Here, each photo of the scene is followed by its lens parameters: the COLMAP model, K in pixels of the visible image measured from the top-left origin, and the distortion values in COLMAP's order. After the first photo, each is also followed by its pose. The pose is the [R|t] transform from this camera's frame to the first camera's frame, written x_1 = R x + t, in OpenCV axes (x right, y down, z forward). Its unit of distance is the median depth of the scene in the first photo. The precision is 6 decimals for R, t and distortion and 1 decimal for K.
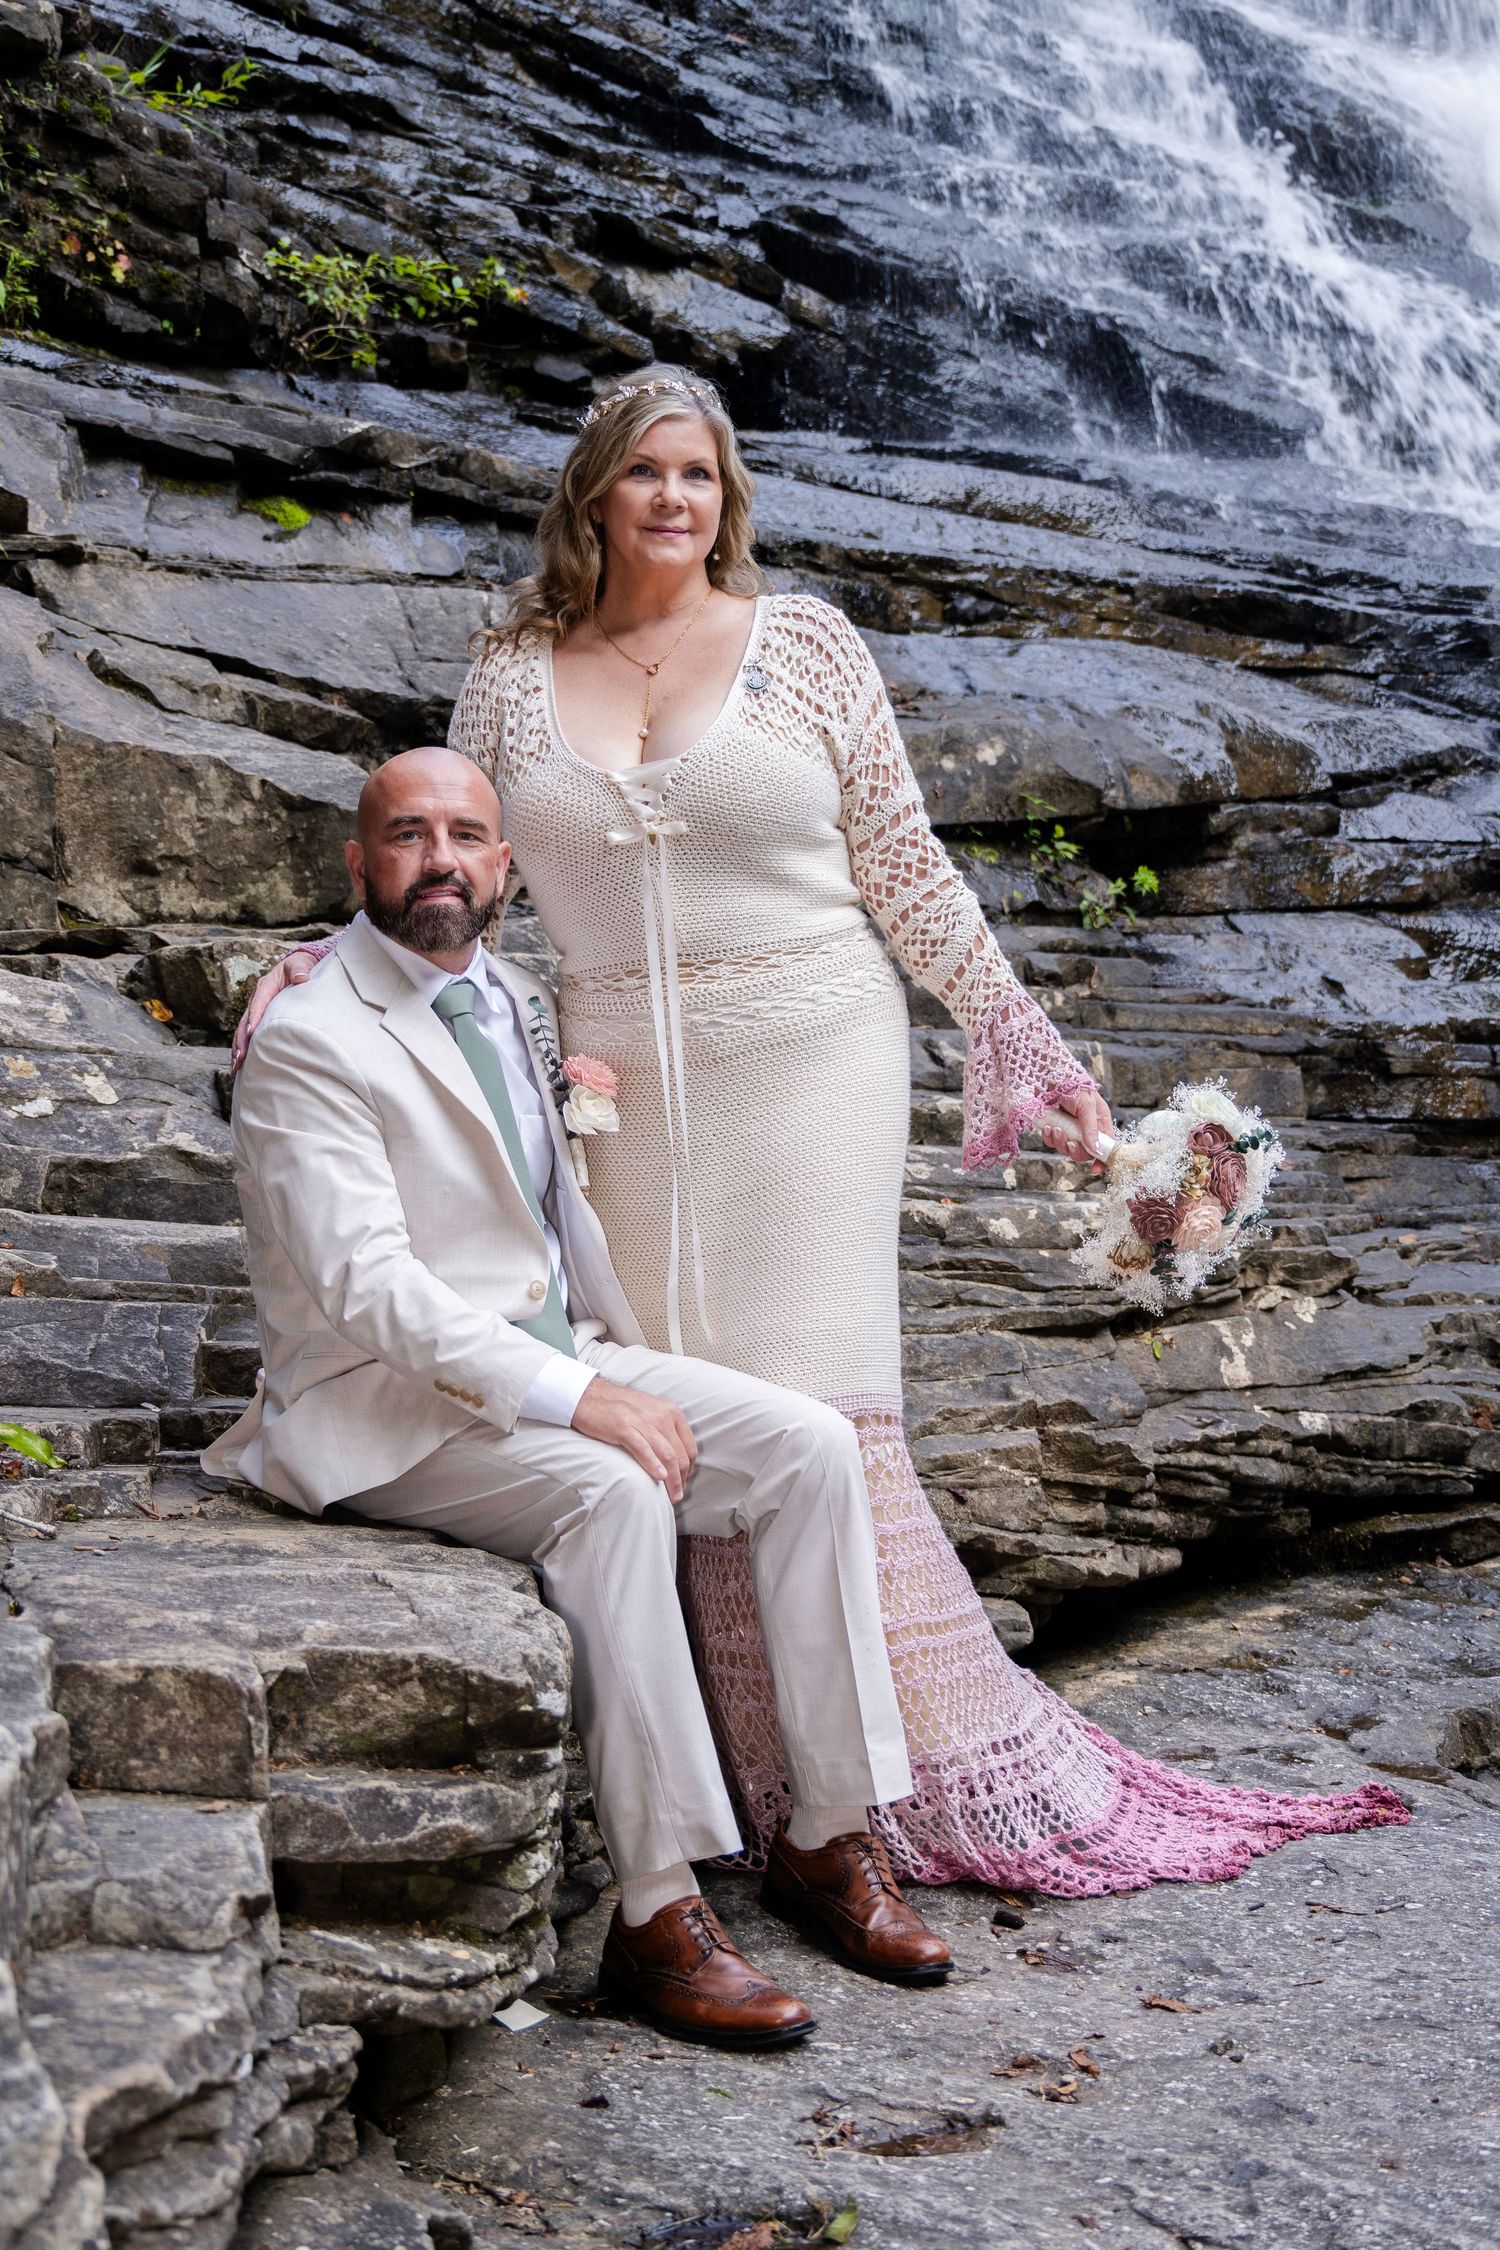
lens RADIAL K [[3987.4, 0, 750.0], [0, 3987.4, 1125.0], [0, 0, 1]] dist [-0.010486, -0.125345]
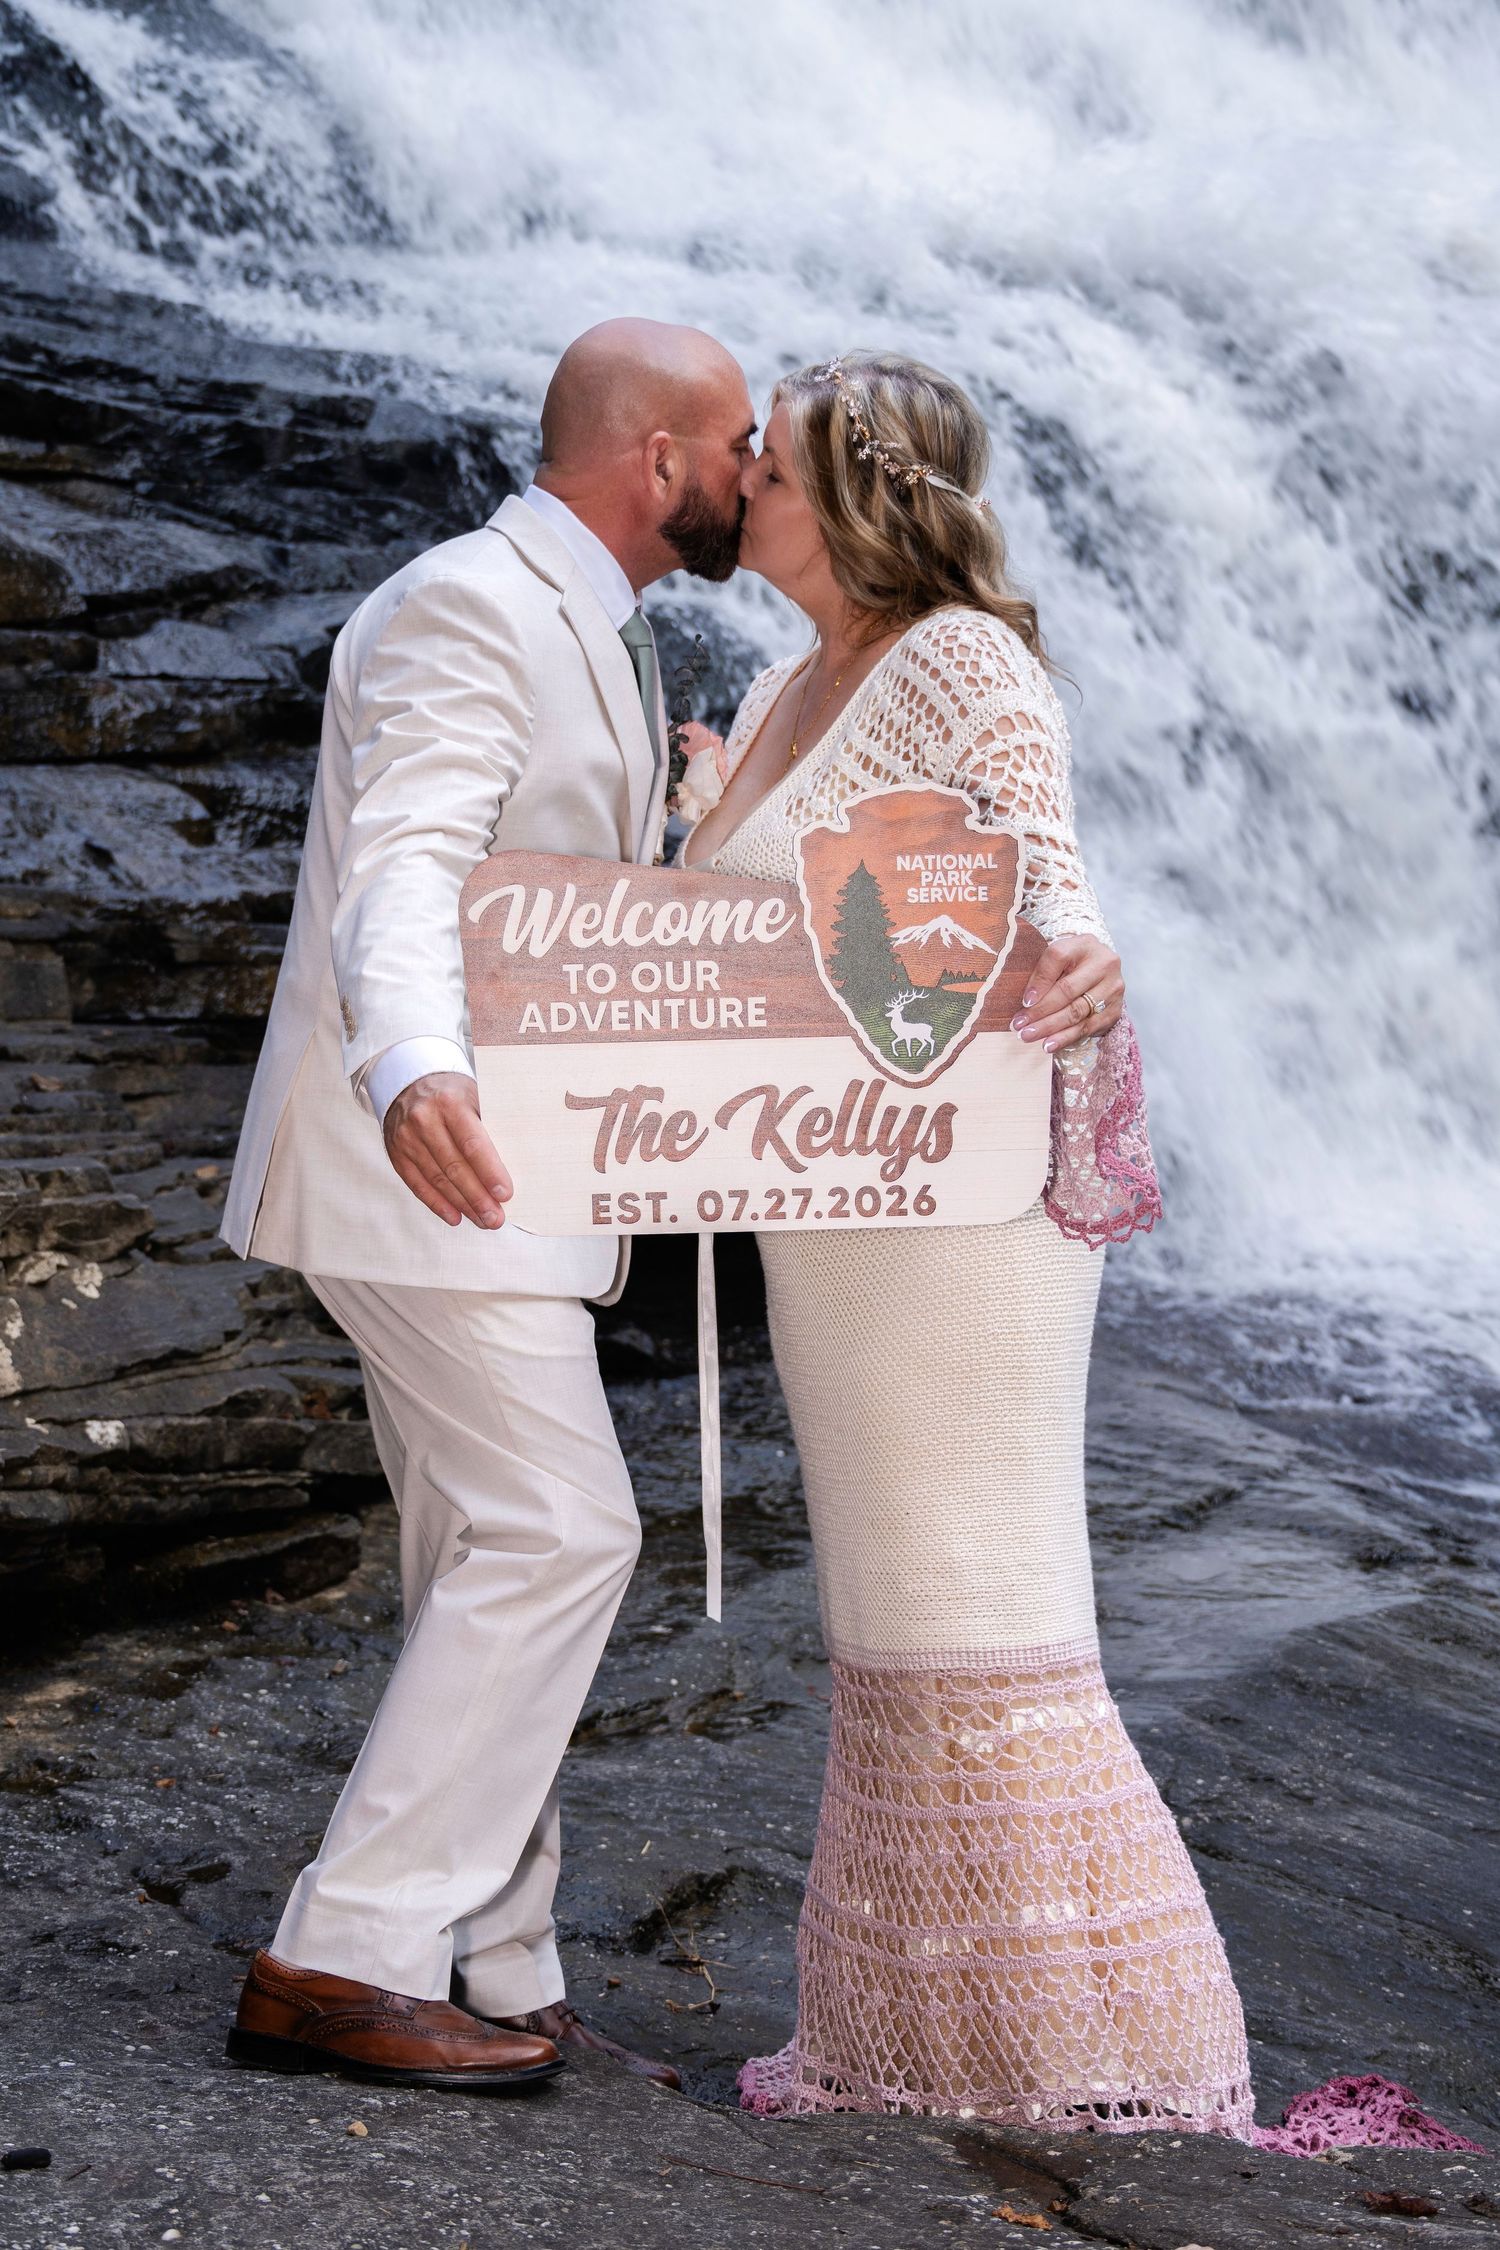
lens RADIAL K [[3987.4, 0, 750.0], [0, 3987.4, 1125.0], [0, 0, 1]] dist [-0.010486, -0.125345]
pose [[0.950078, -0.032251, 0.310341, 0.018671], [0.022339, 0.999122, 0.035441, -0.005637], [-0.311212, -0.026739, 0.949964, 0.183136]]
